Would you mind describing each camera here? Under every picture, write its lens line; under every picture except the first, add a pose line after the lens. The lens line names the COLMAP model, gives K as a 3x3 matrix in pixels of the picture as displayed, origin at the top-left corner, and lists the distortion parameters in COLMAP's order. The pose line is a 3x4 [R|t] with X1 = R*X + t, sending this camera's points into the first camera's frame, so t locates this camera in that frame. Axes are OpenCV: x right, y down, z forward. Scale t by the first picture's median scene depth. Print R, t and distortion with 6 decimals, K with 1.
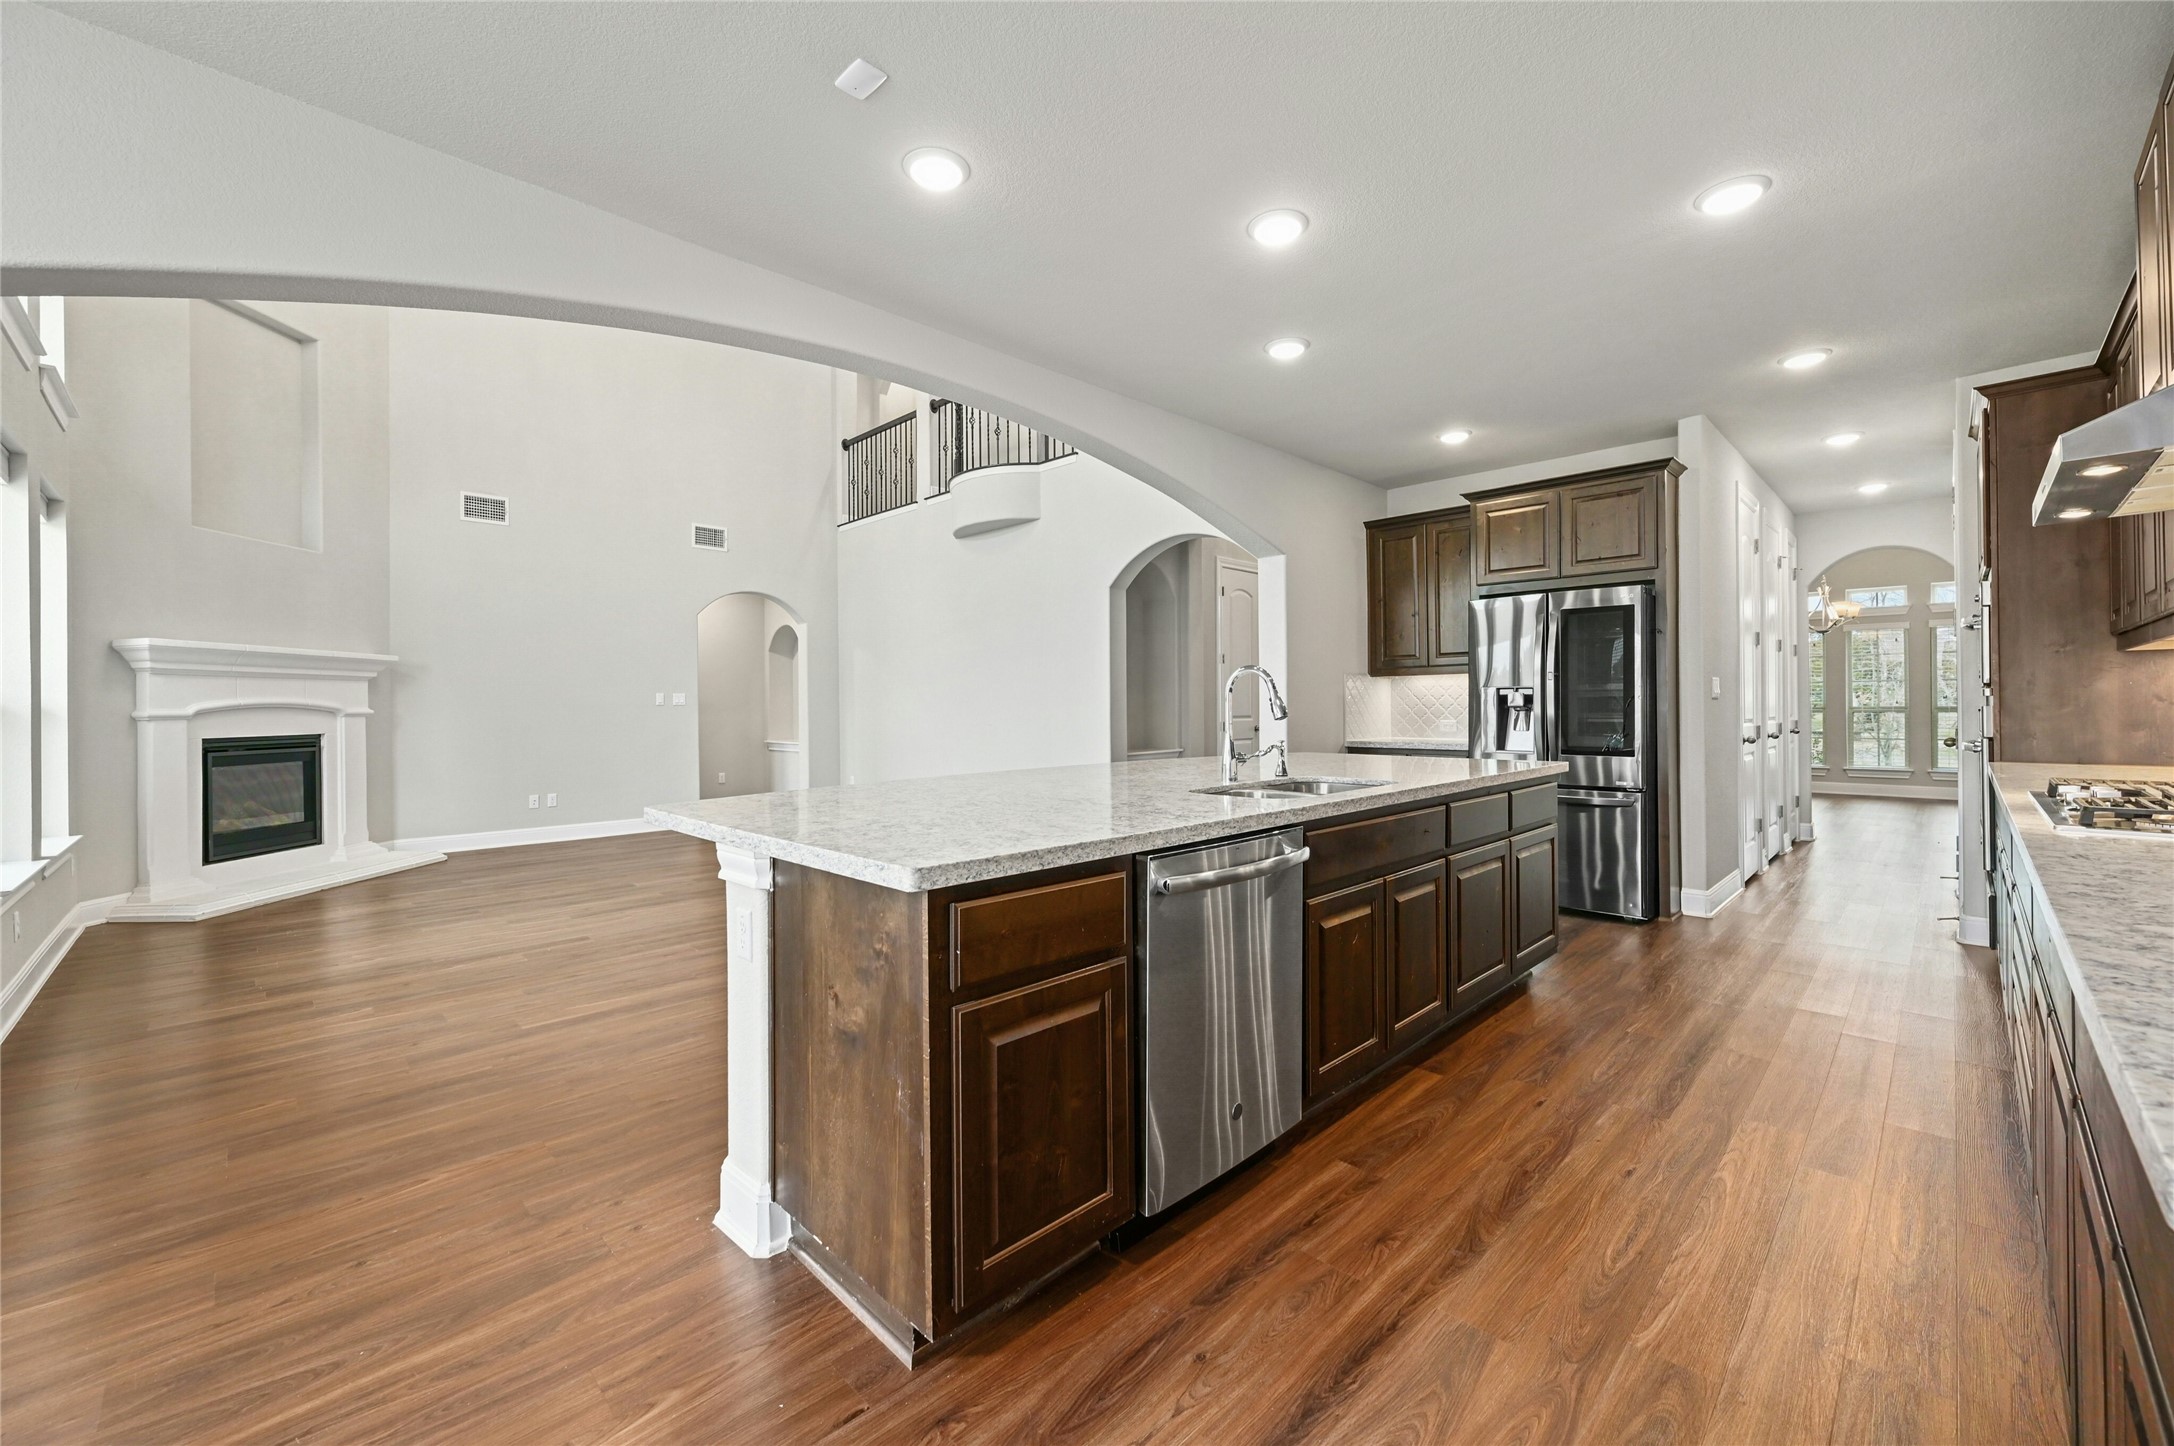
lens RADIAL K [[860.0, 0, 1096.5], [0, 860.0, 702.7], [0, 0, 1]] dist [-0.002275, 0.001120]
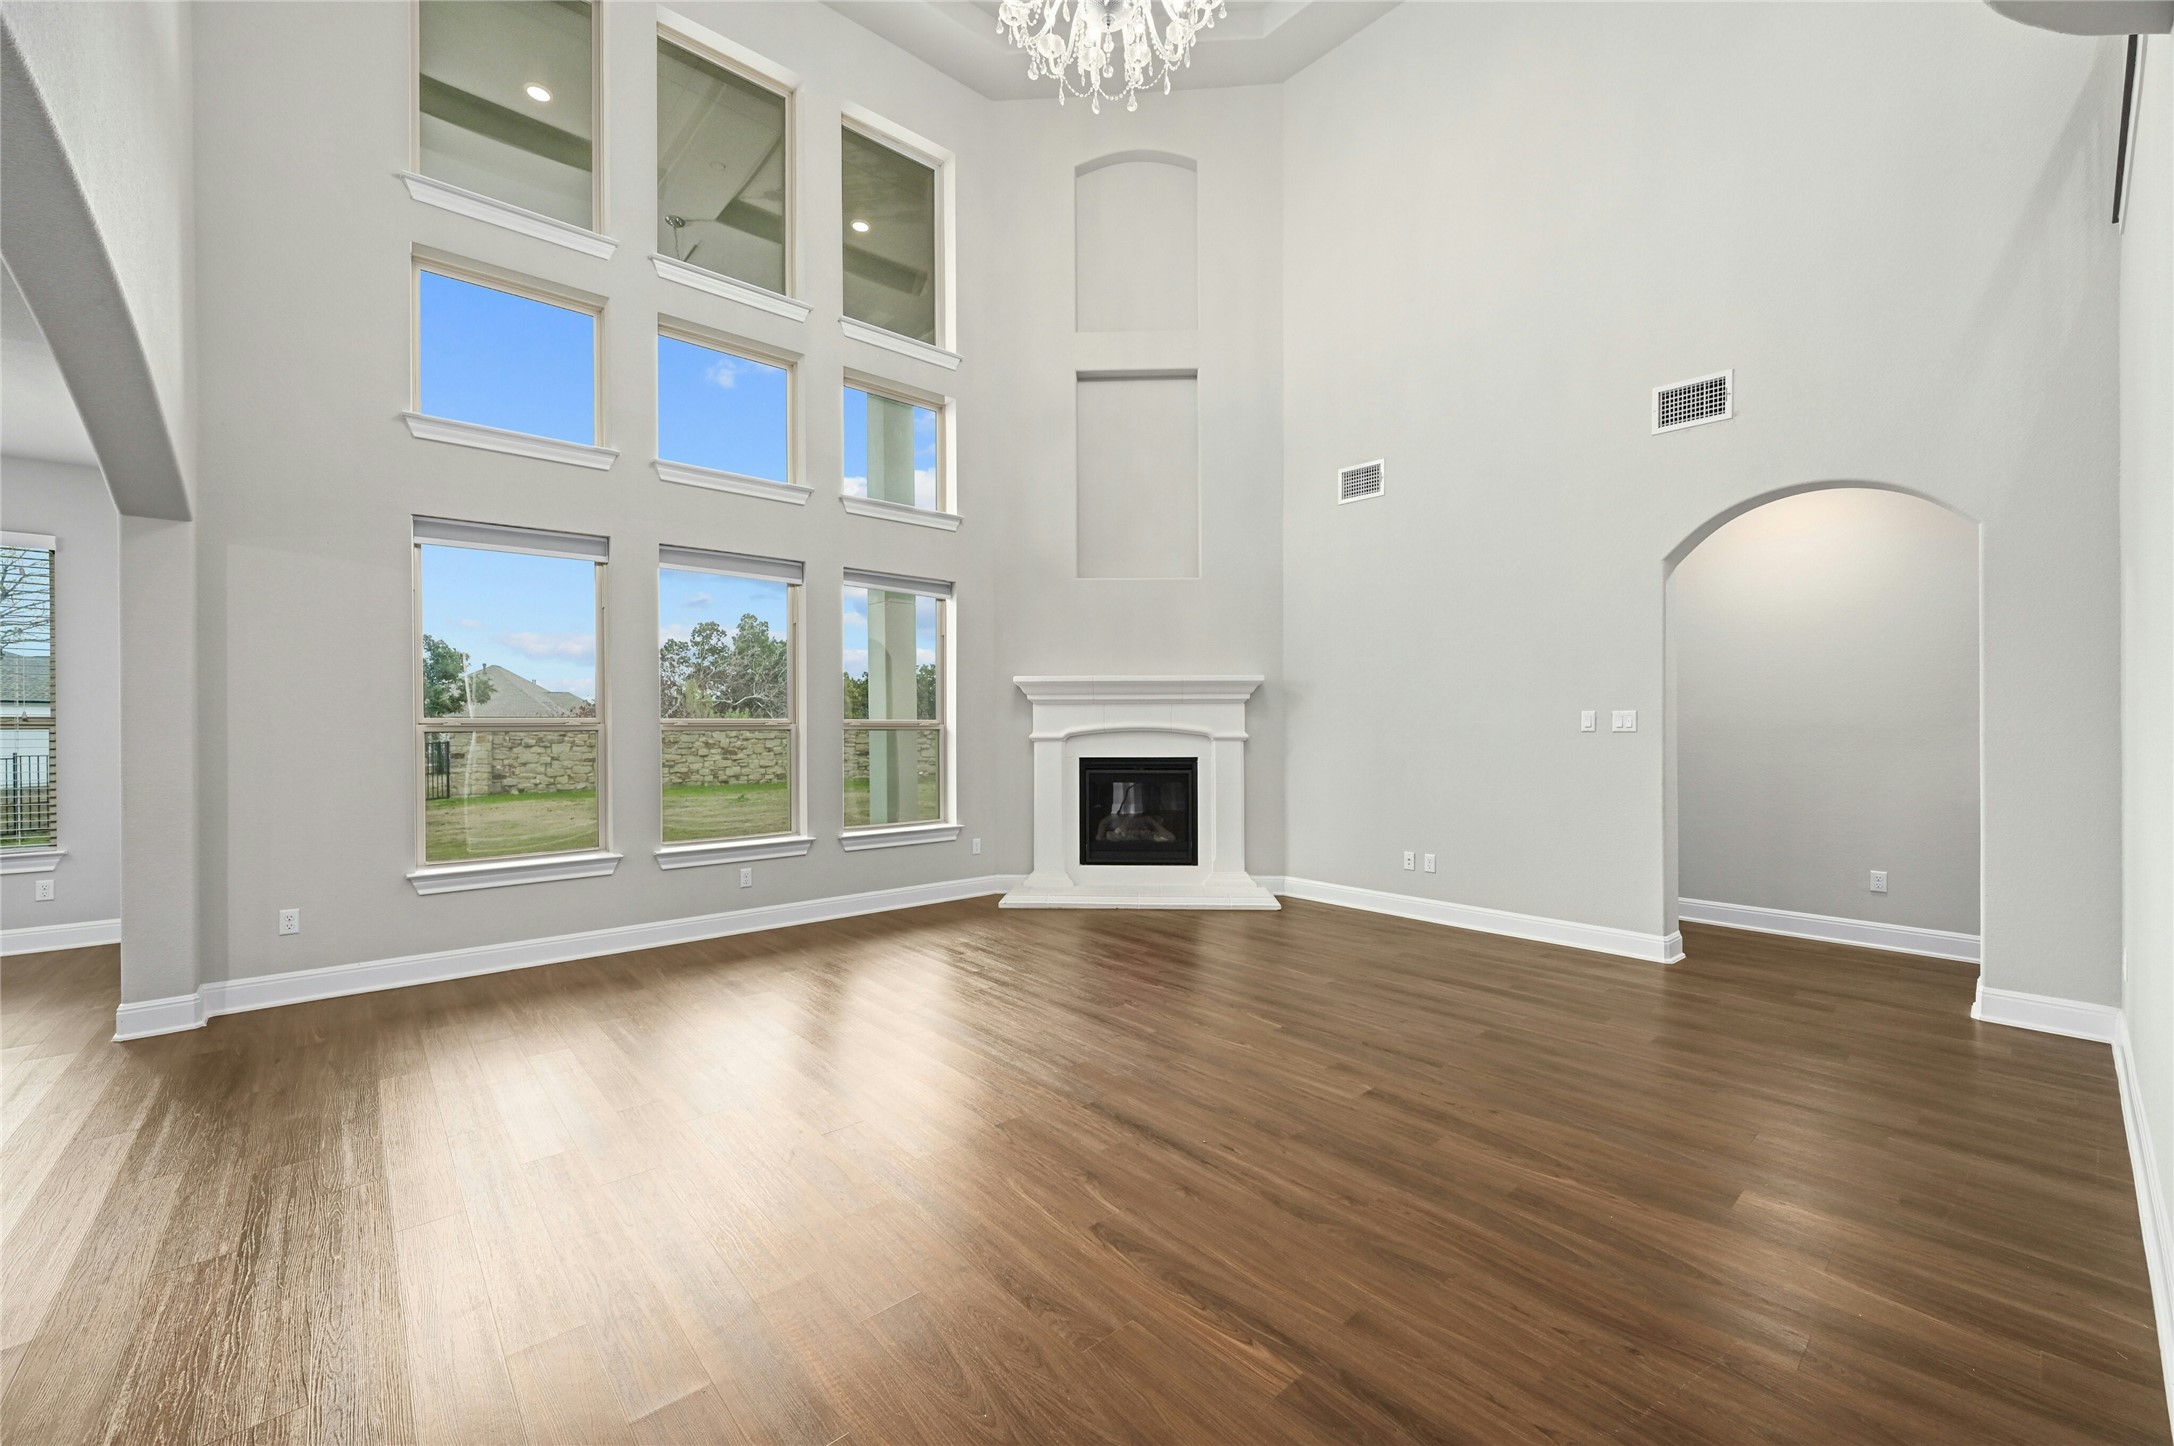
lens RADIAL K [[860.0, 0, 1082.4], [0, 860.0, 728.1], [0, 0, 1]] dist [-0.002275, 0.001120]
pose [[-0.076231, 0.013325, -0.997001, 0.145433], [0.006171, 0.999898, 0.012892, -0.014296], [0.997071, -0.005170, -0.076305, 1.143406]]
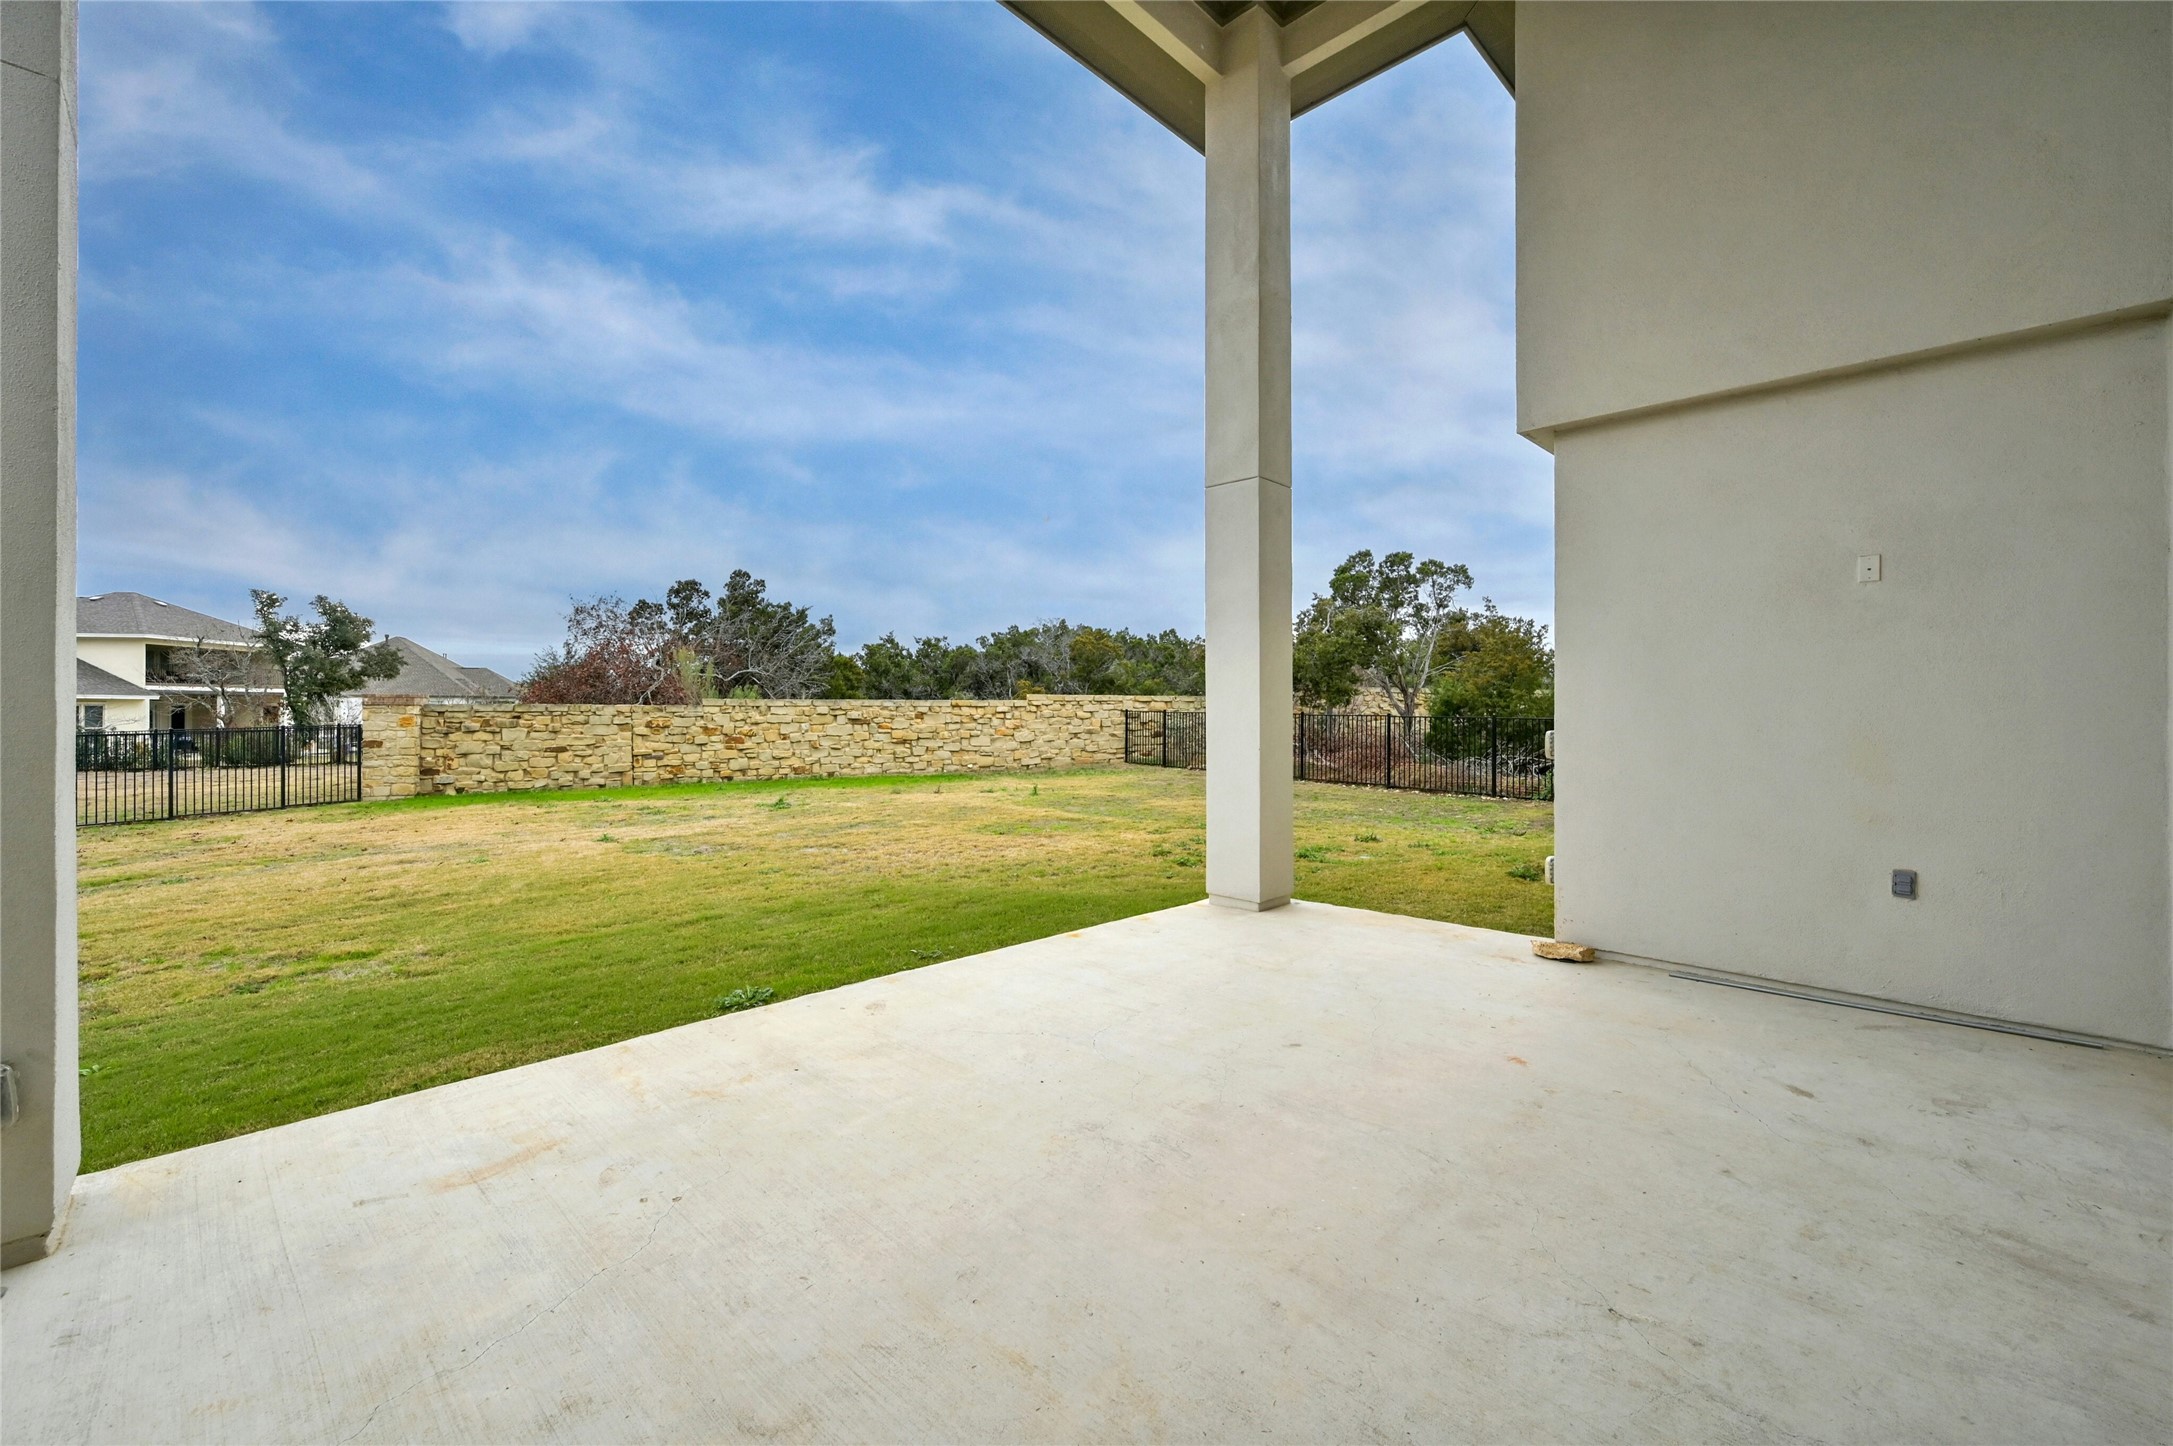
lens RADIAL K [[859.6, 0, 1076.7], [0, 859.6, 714.5], [0, 0, 1]] dist [-0.002275, 0.001120]
pose [[-0.001888, 0.016204, -0.999867, -0.719531], [-0.000371, 0.999869, 0.016205, -0.002524], [0.999998, 0.000401, -0.001882, 0.316549]]
